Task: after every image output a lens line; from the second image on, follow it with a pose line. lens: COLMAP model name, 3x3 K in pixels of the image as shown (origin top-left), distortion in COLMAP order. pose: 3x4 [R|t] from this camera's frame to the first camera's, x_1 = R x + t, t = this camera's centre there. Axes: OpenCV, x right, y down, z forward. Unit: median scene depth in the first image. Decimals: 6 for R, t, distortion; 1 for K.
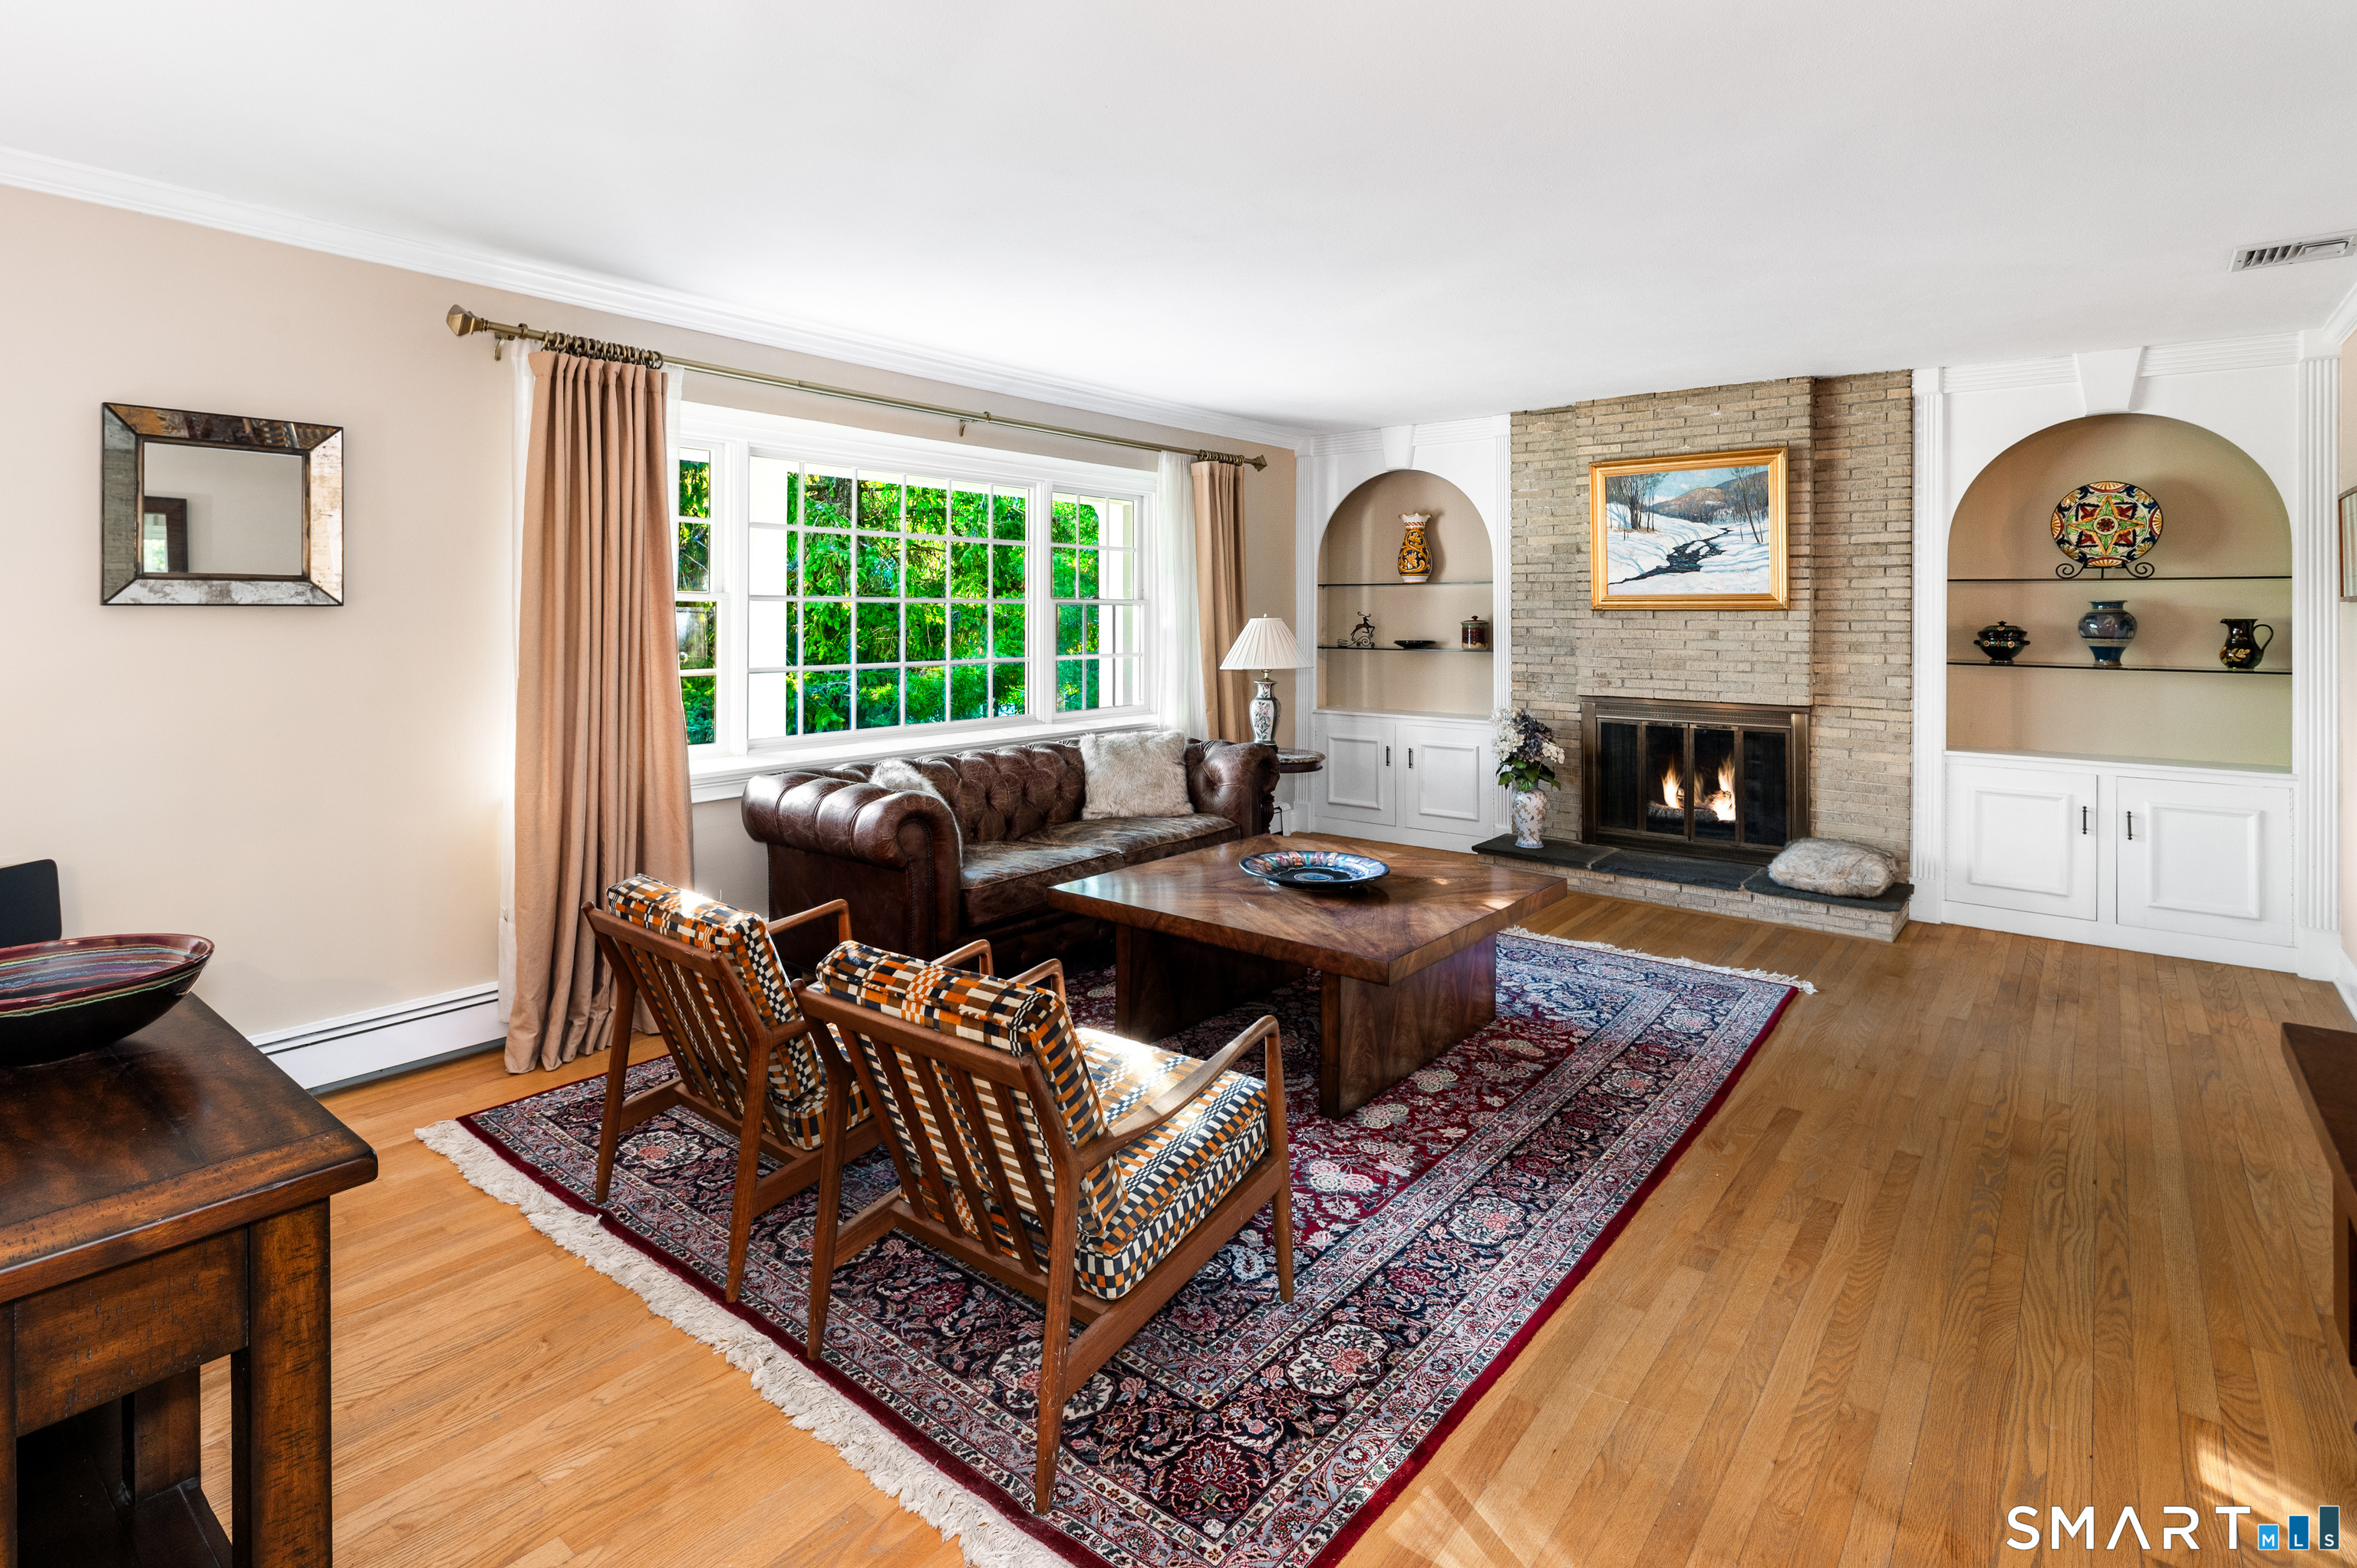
lens RADIAL K [[1150.0, 0, 1179.2], [0, 1150.0, 606.5], [0, 0, 1]] dist [0.001923, 0.000109]
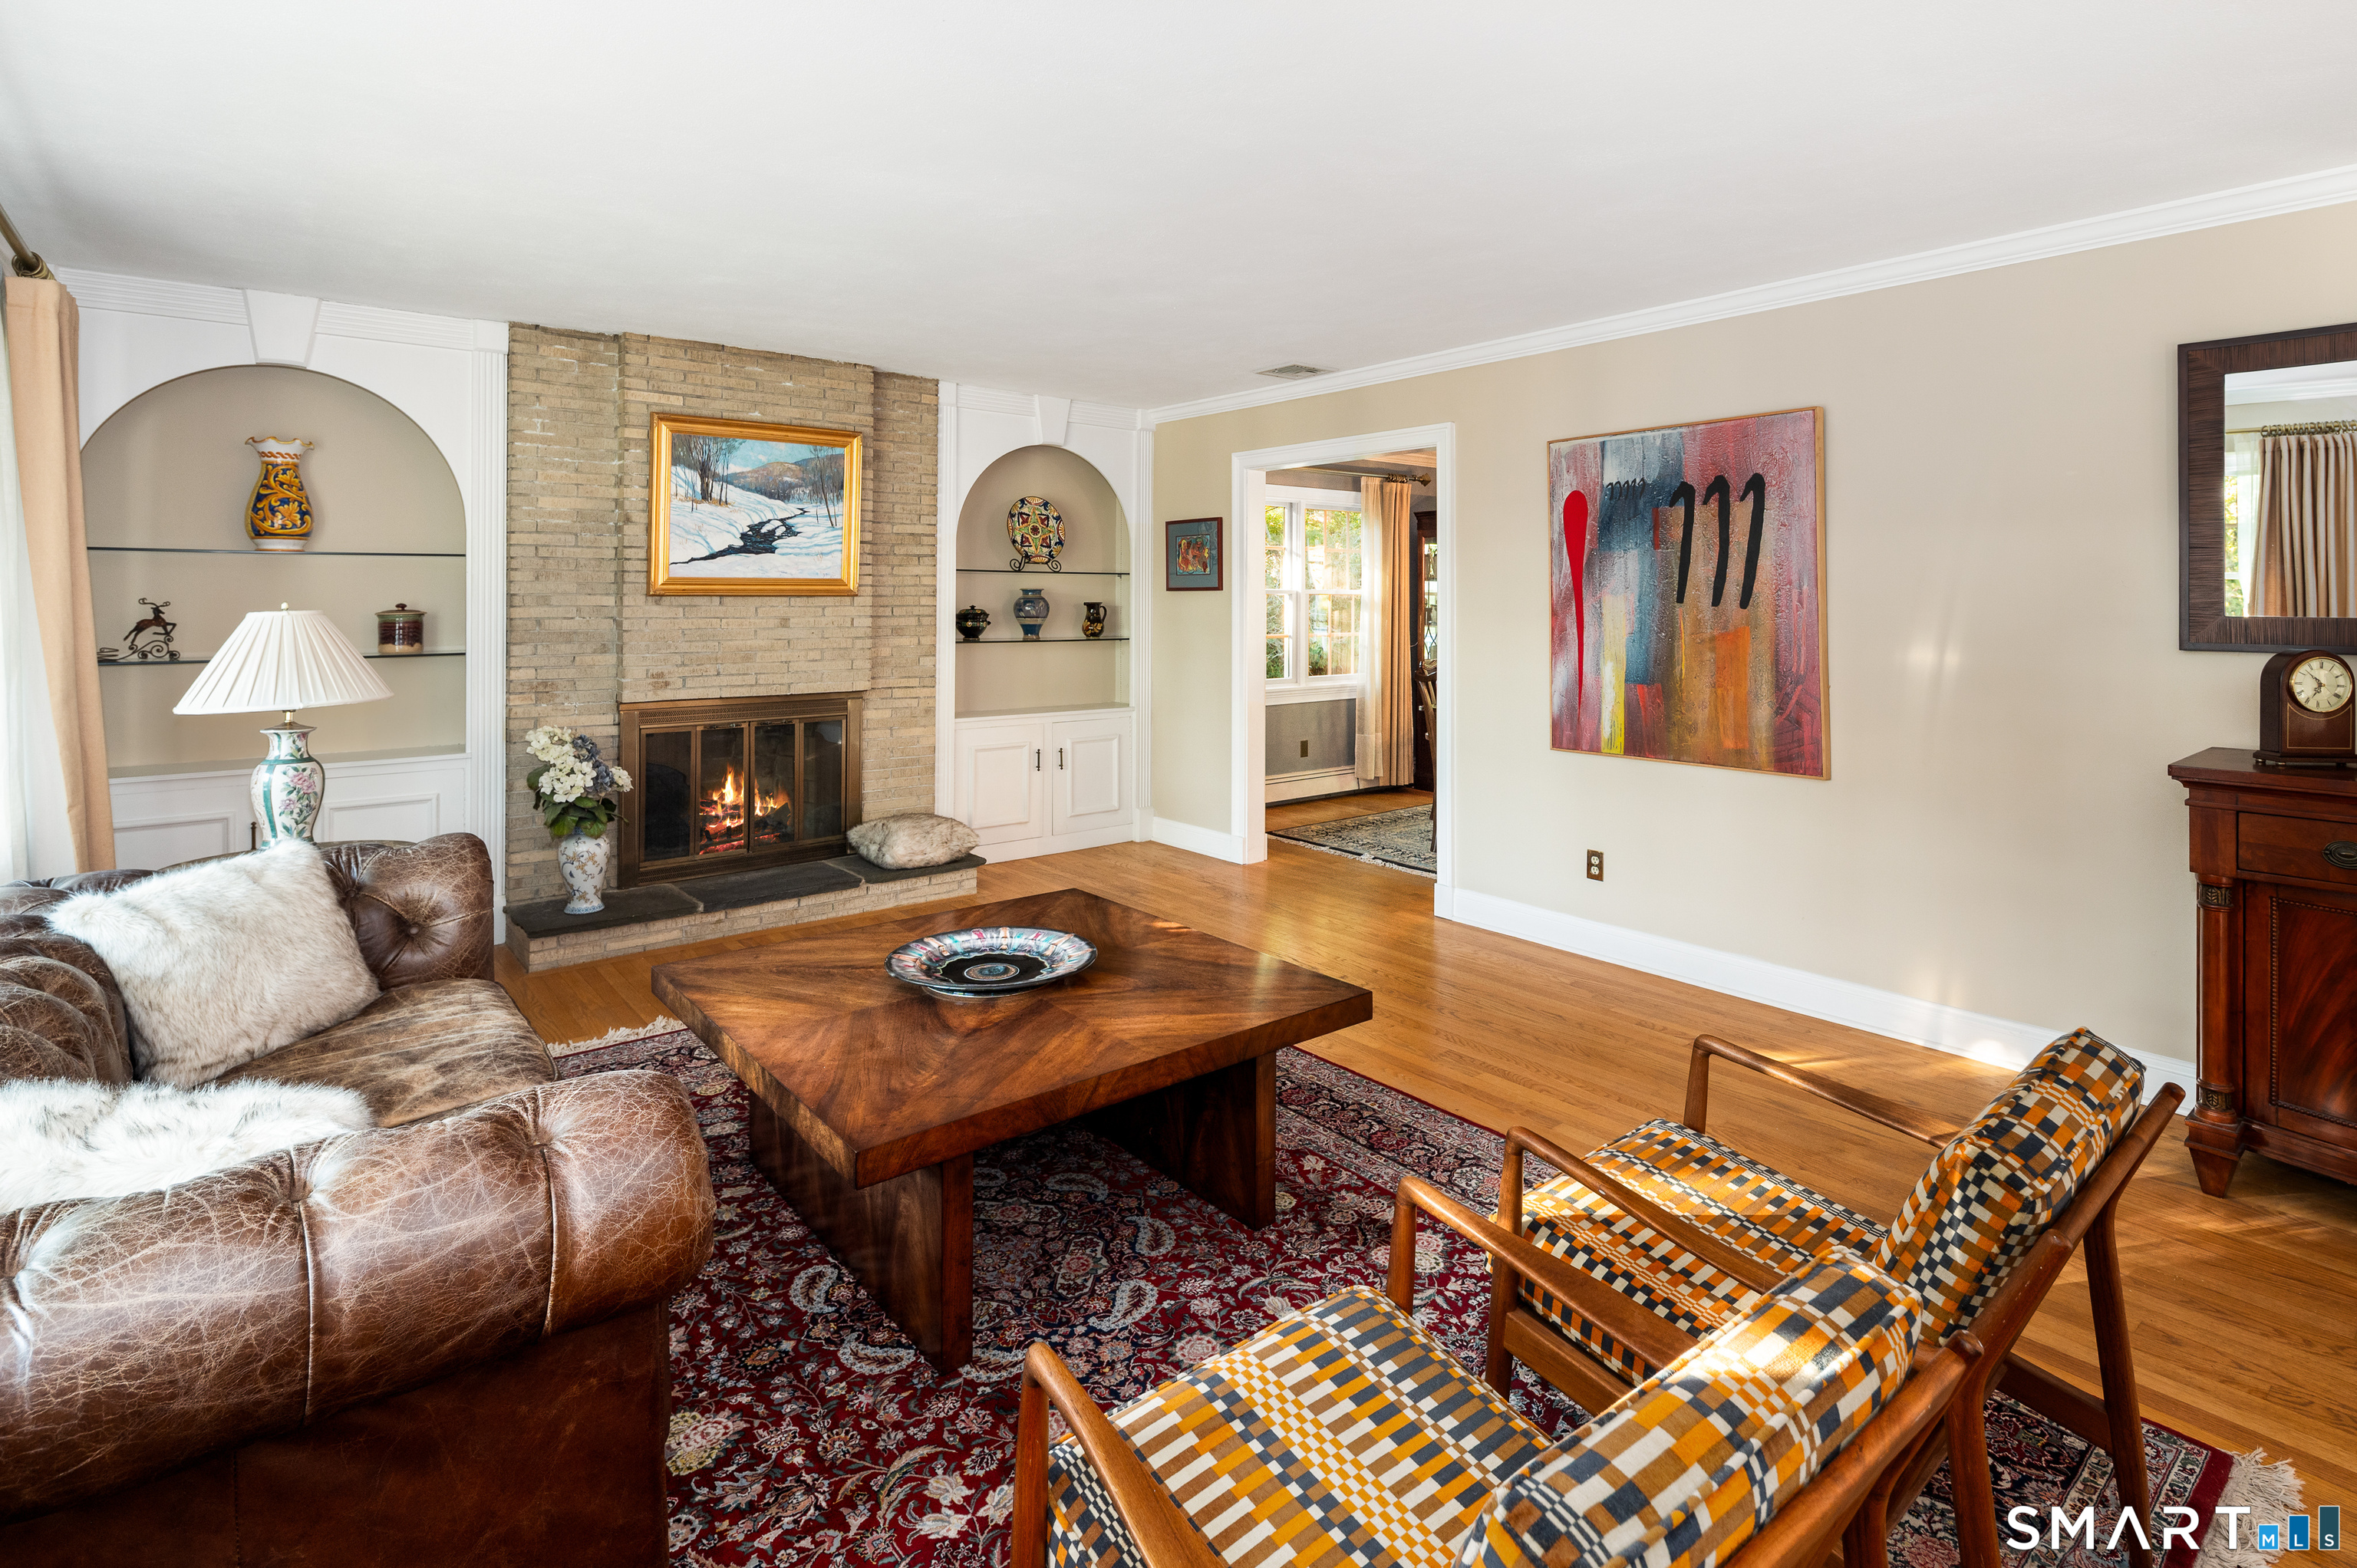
lens RADIAL K [[1155.9, 0, 1179.5], [0, 1155.9, 597.1], [0, 0, 1]] dist [0.002139, 0.000182]
pose [[0.215454, -0.001550, 0.976513, -0.389678], [-0.005900, 0.999978, 0.002889, -0.000293], [-0.976496, -0.006384, 0.215440, 0.509698]]
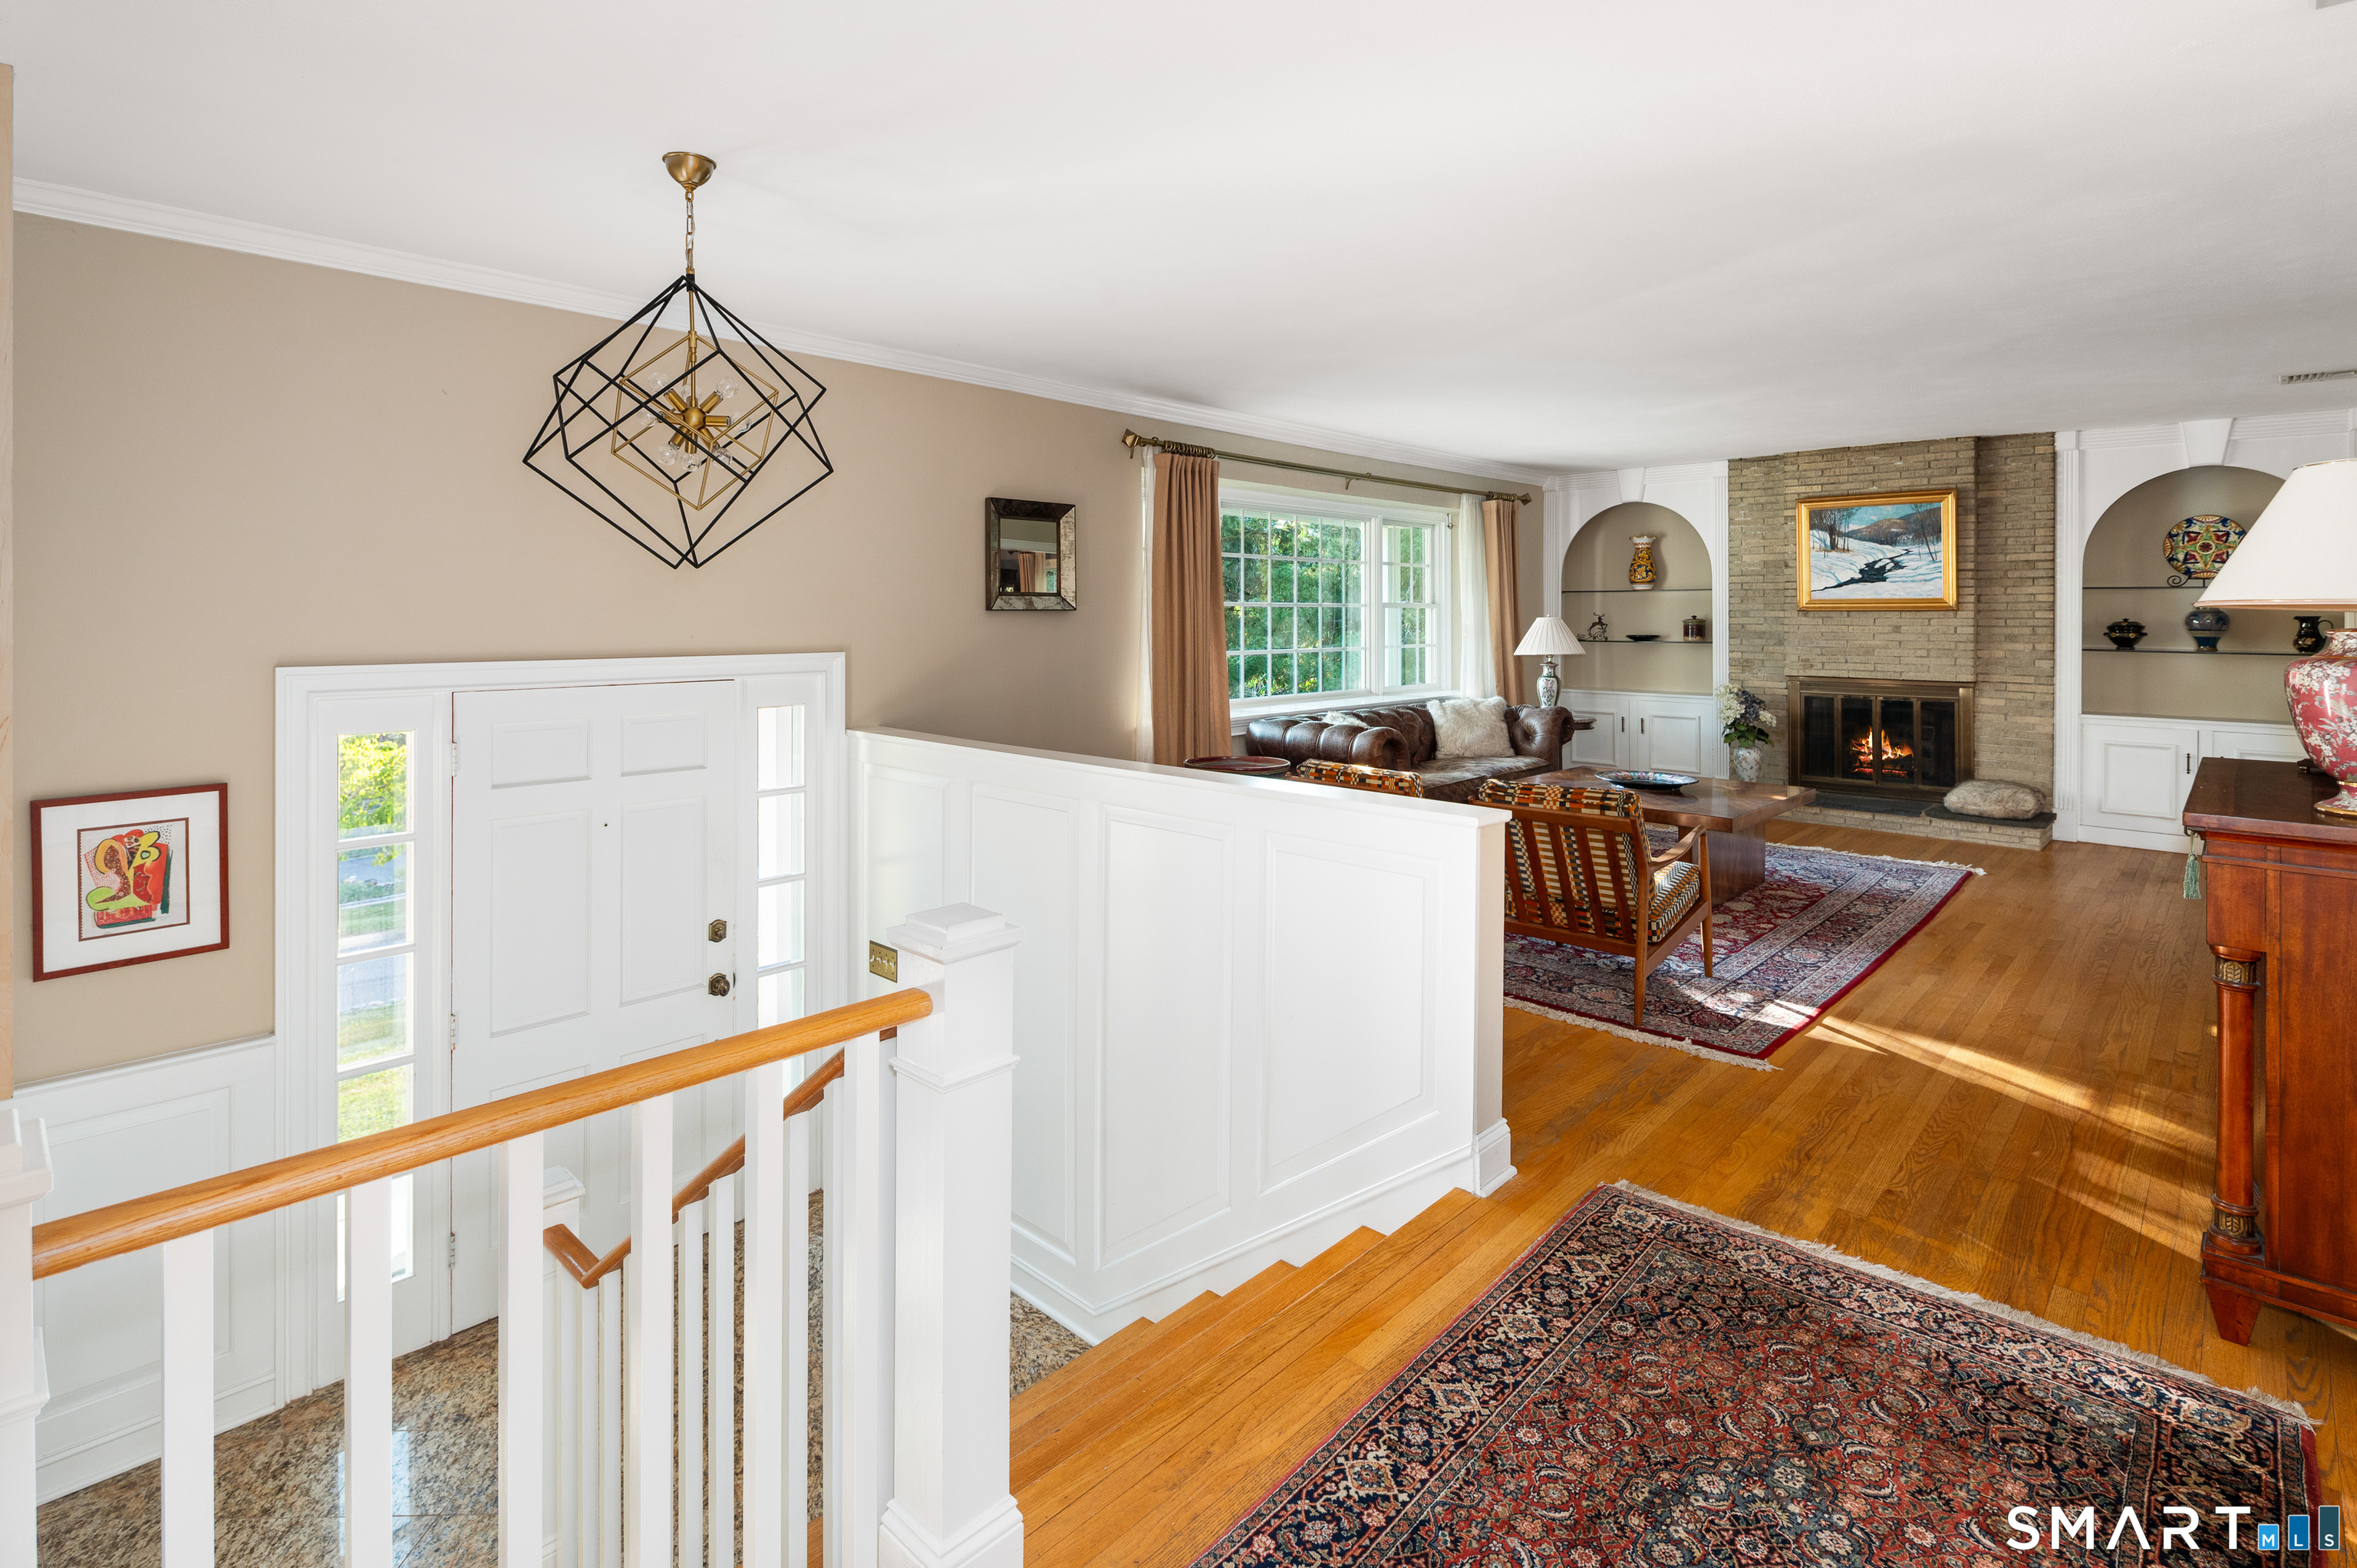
lens RADIAL K [[1135.0, 0, 1183.9], [0, 1135.0, 612.2], [0, 0, 1]] dist [-0.001552, -0.000397]
pose [[0.996488, -0.002457, -0.083695, -0.258933], [0.002767, 0.999990, 0.003592, -0.002106], [0.083685, -0.003811, 0.996485, -0.394159]]
